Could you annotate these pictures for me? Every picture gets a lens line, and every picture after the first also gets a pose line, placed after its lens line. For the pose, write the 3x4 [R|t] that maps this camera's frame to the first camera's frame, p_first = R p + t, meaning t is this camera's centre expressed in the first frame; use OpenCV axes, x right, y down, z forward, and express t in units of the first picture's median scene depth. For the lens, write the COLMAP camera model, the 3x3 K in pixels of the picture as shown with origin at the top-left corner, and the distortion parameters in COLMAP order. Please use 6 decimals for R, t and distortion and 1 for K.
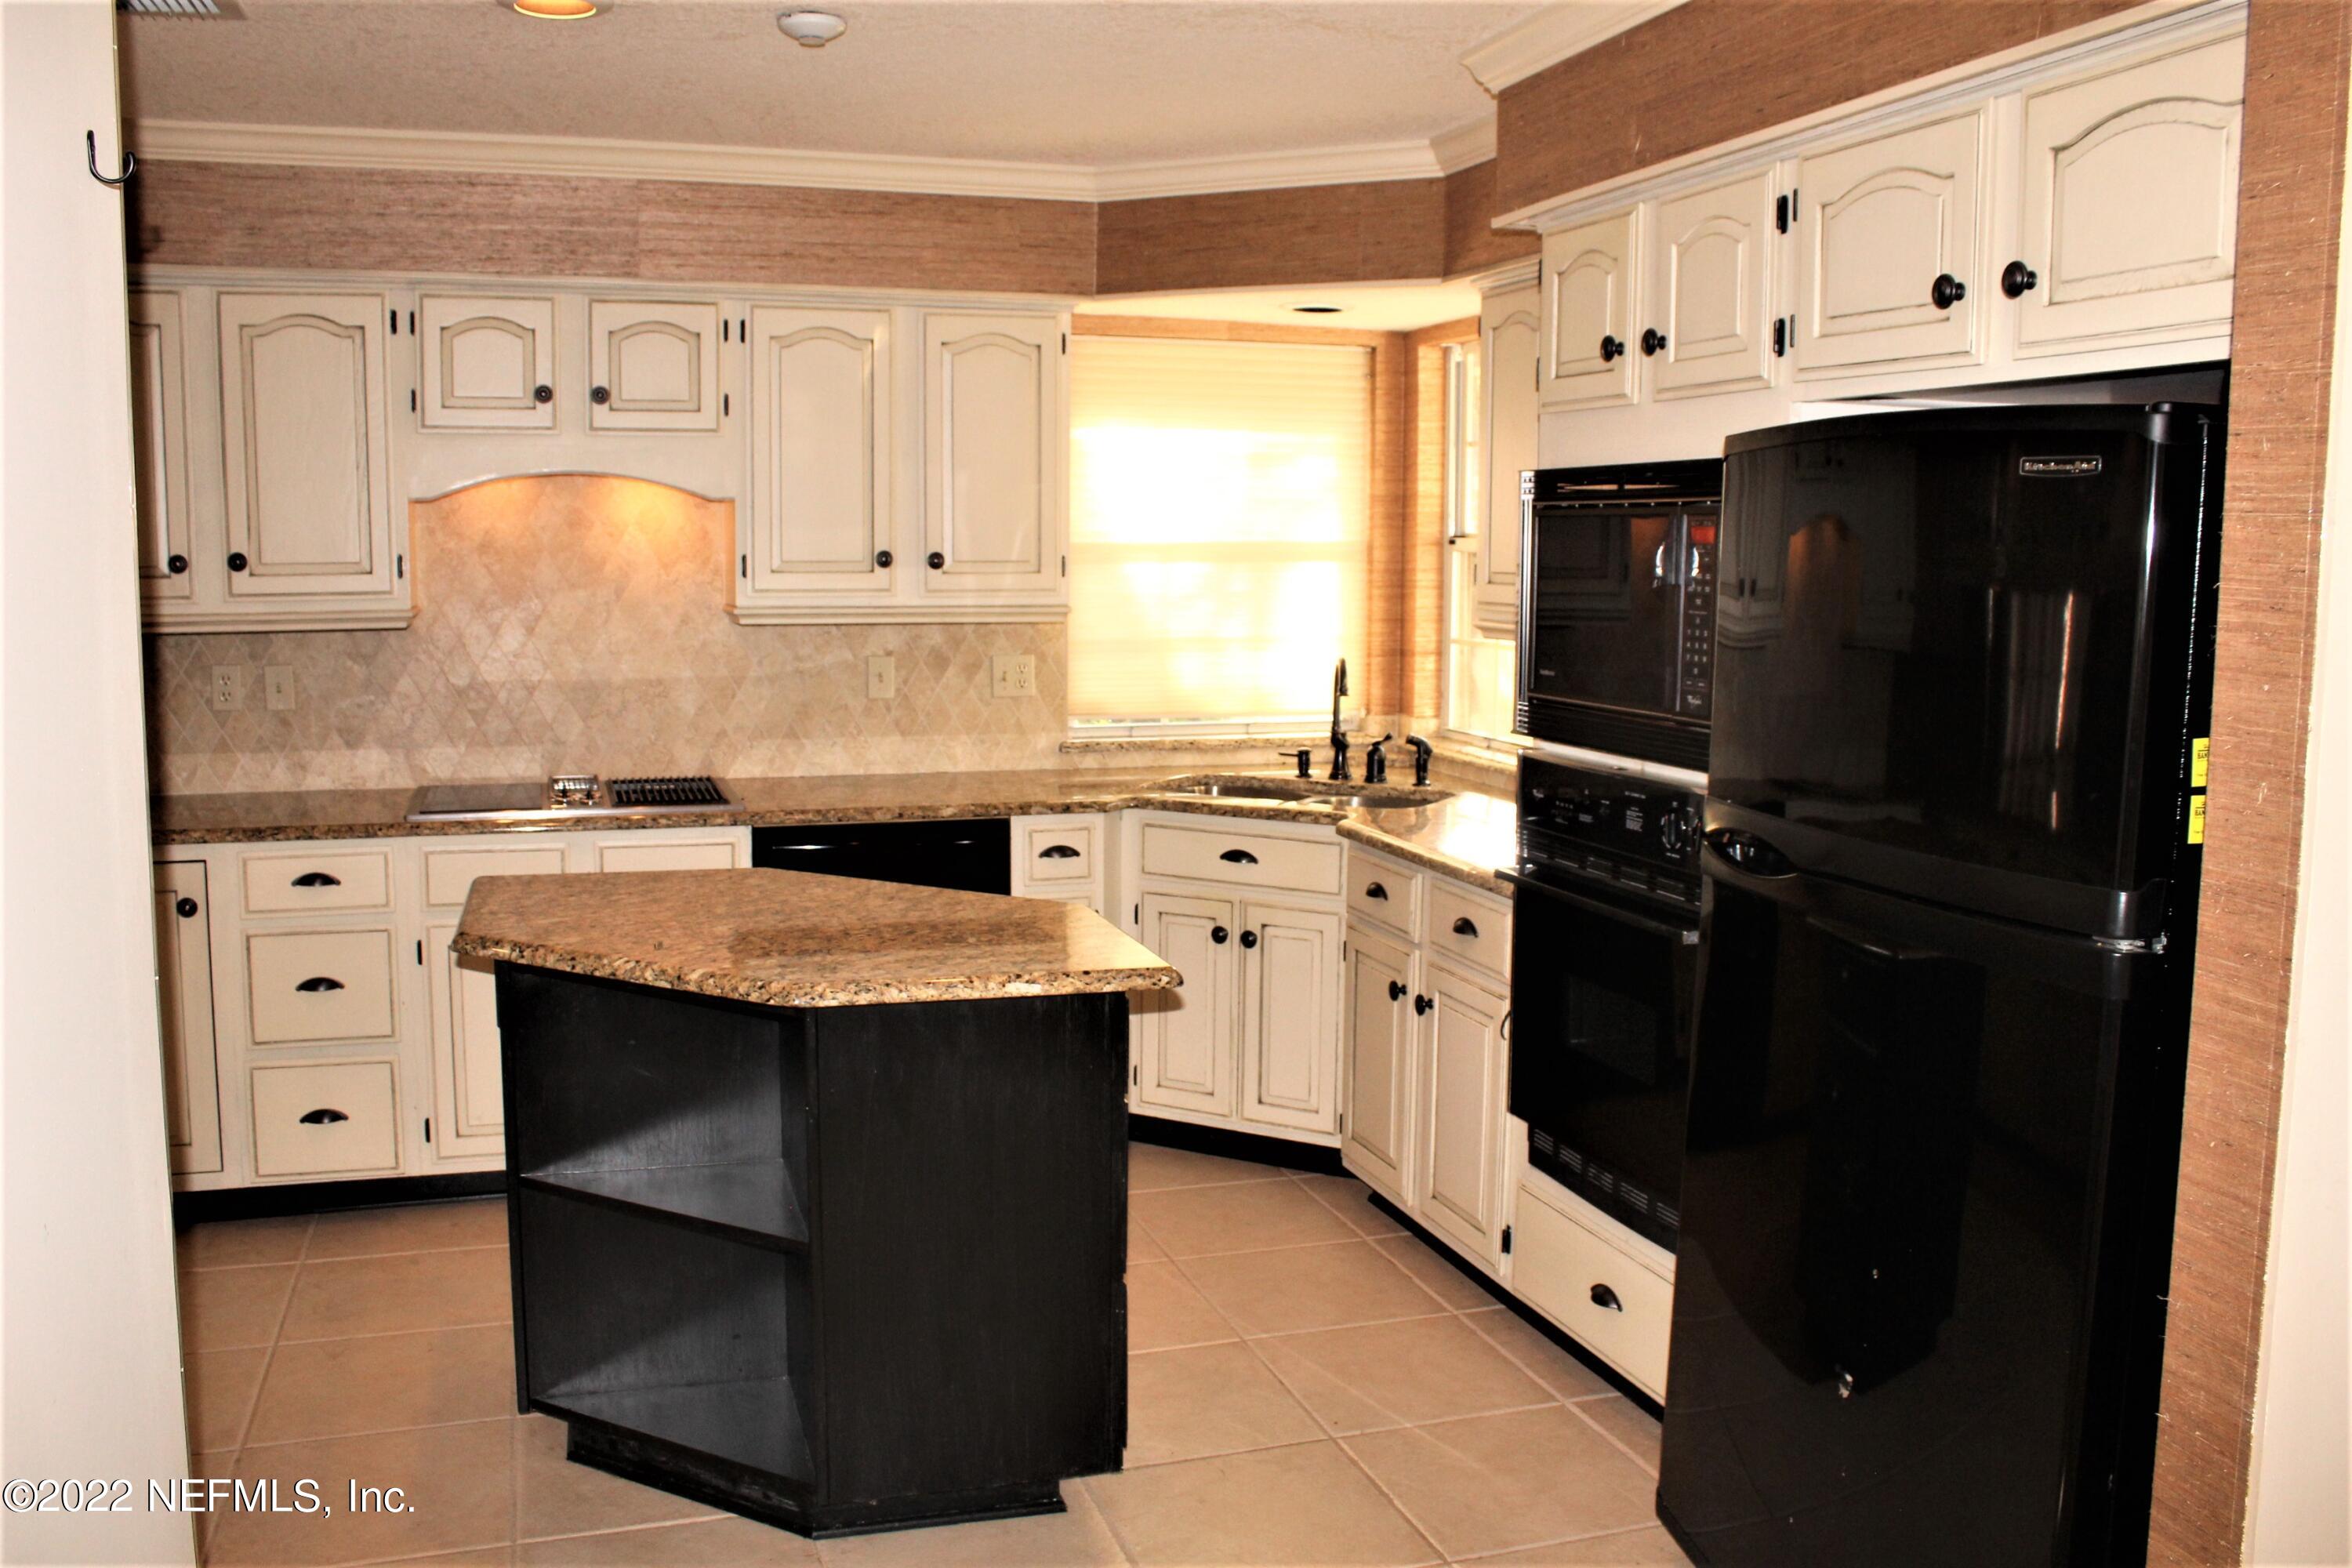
lens RADIAL K [[1982.4, 0, 1158.4], [0, 1982.4, 755.5], [0, 0, 1]] dist [-0.148900, 0.128081]
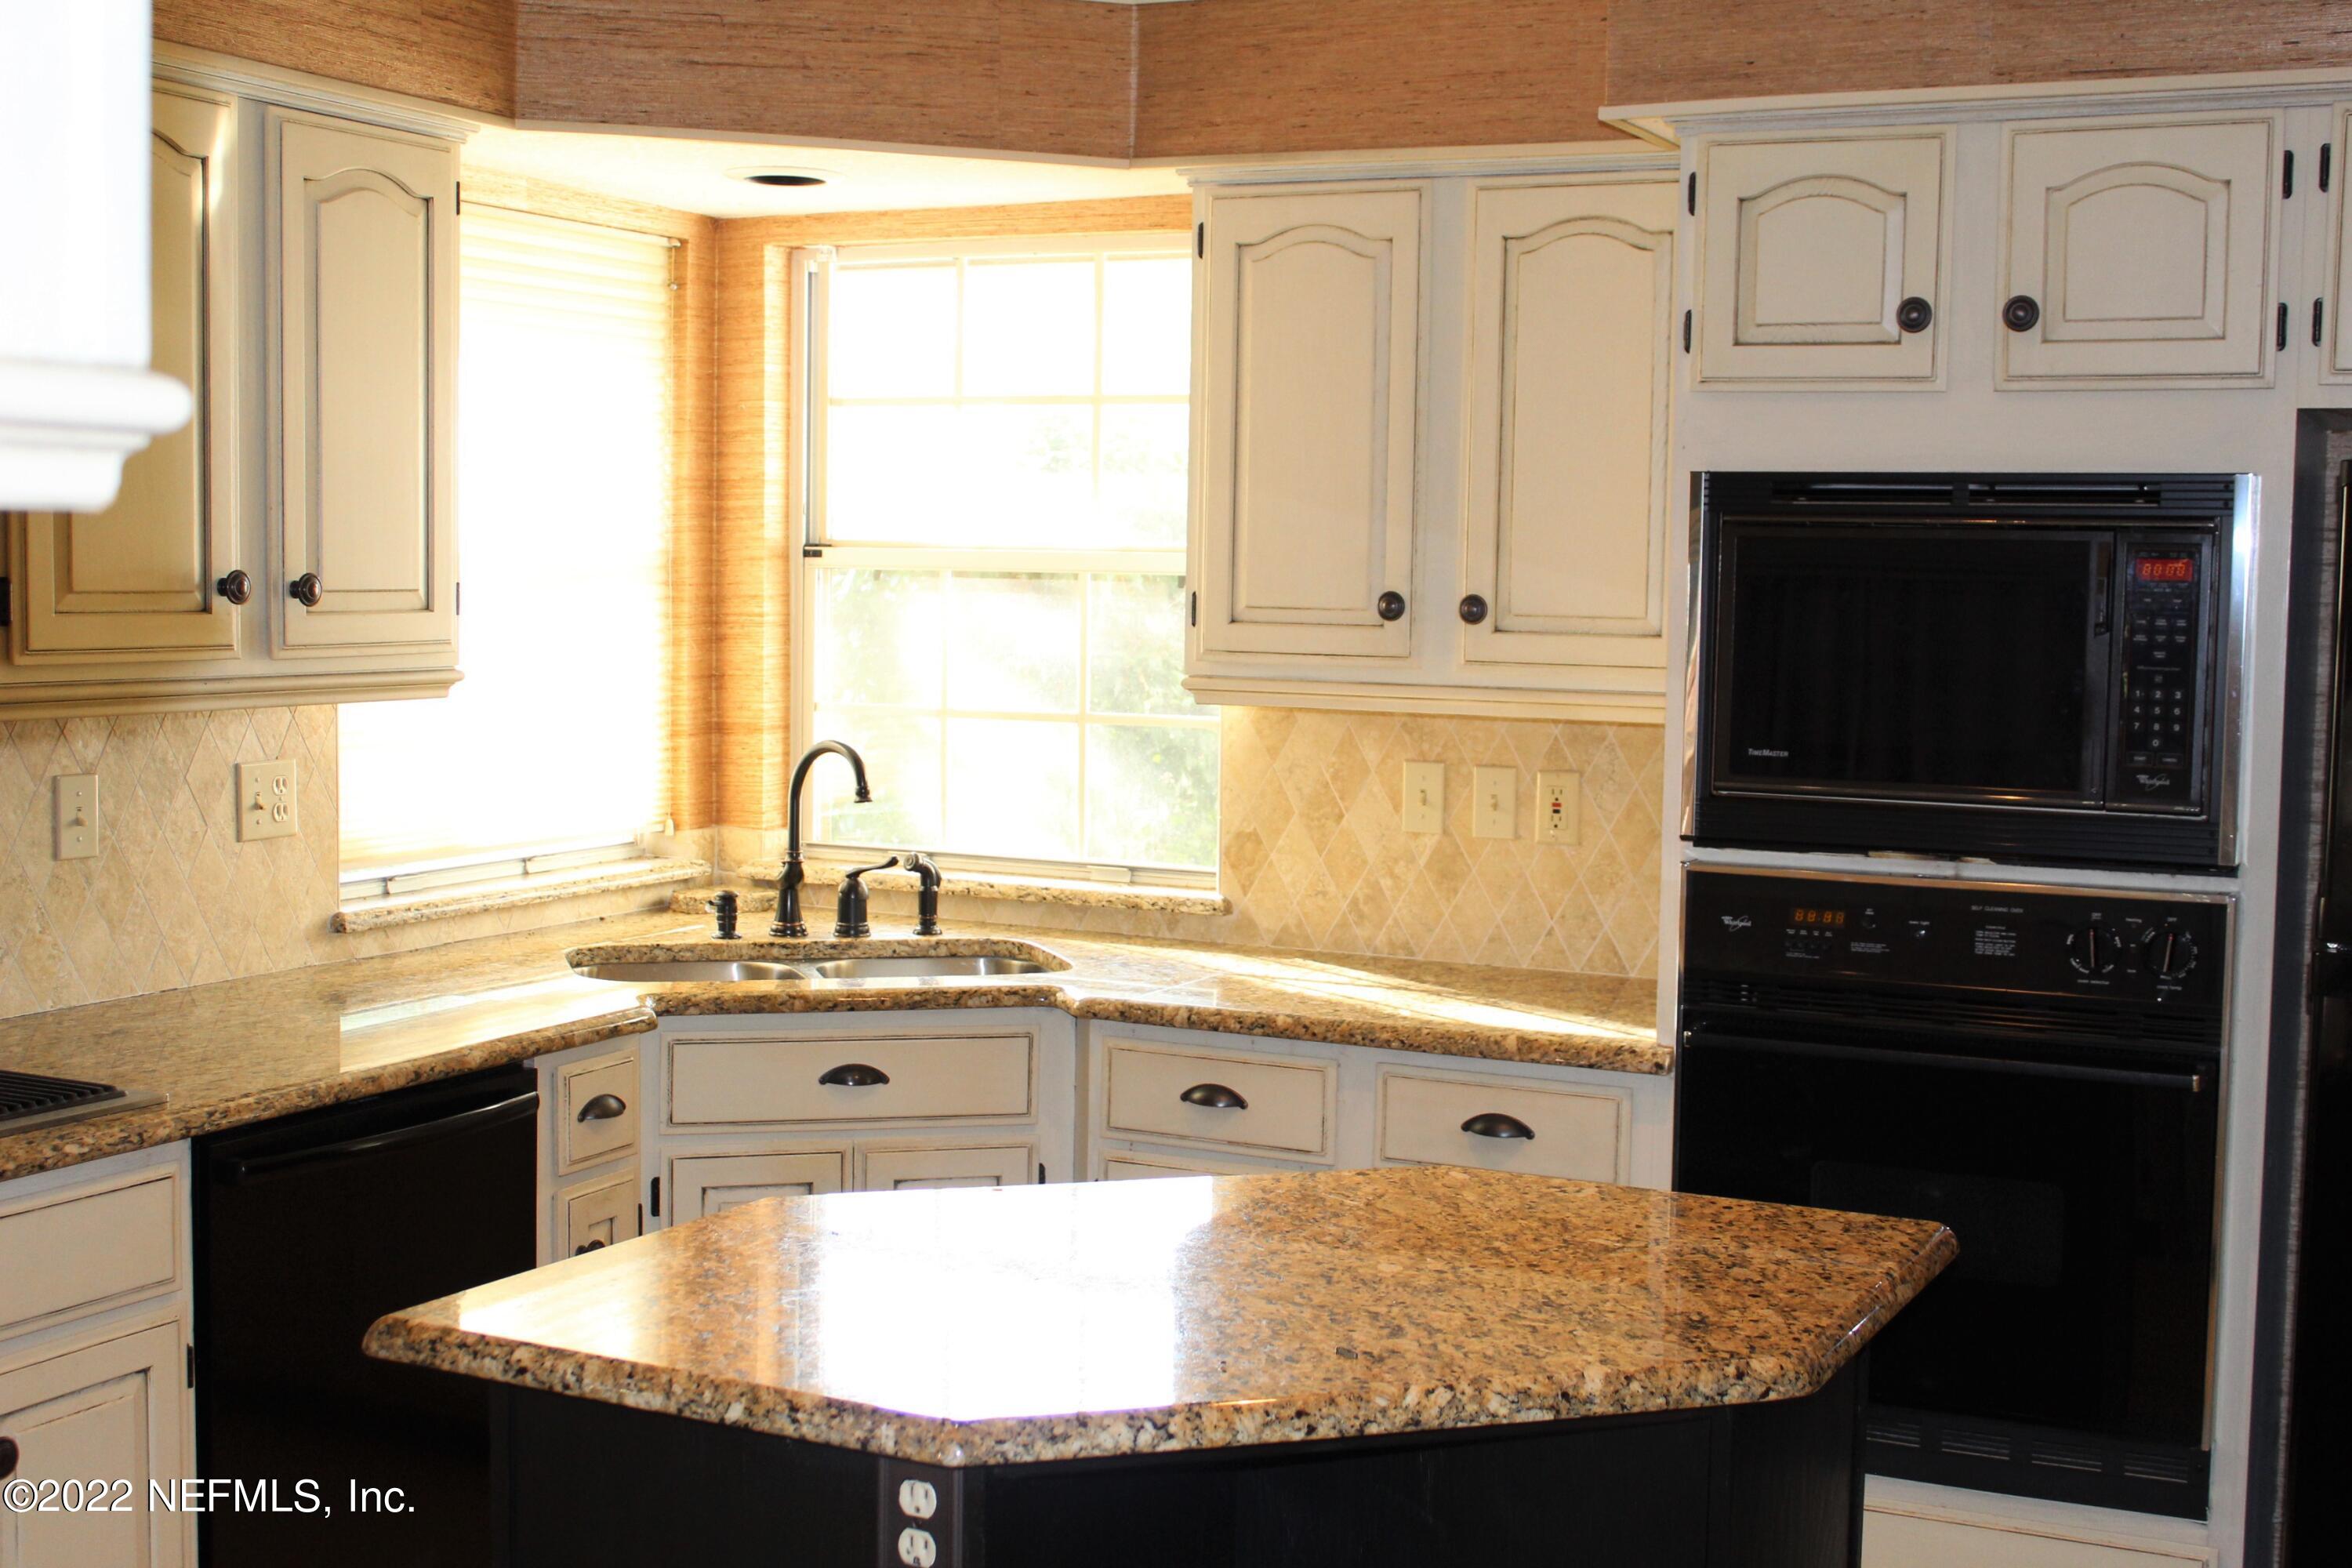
lens RADIAL K [[2868.8, 0, 1176.0], [0, 2868.8, 784.0], [0, 0, 1]] dist [-0.064371, 0.049347]
pose [[0.688897, -0.053473, 0.722884, -0.472229], [0.065711, 0.997776, 0.011185, -0.037619], [-0.721874, 0.039796, 0.690879, 0.285798]]
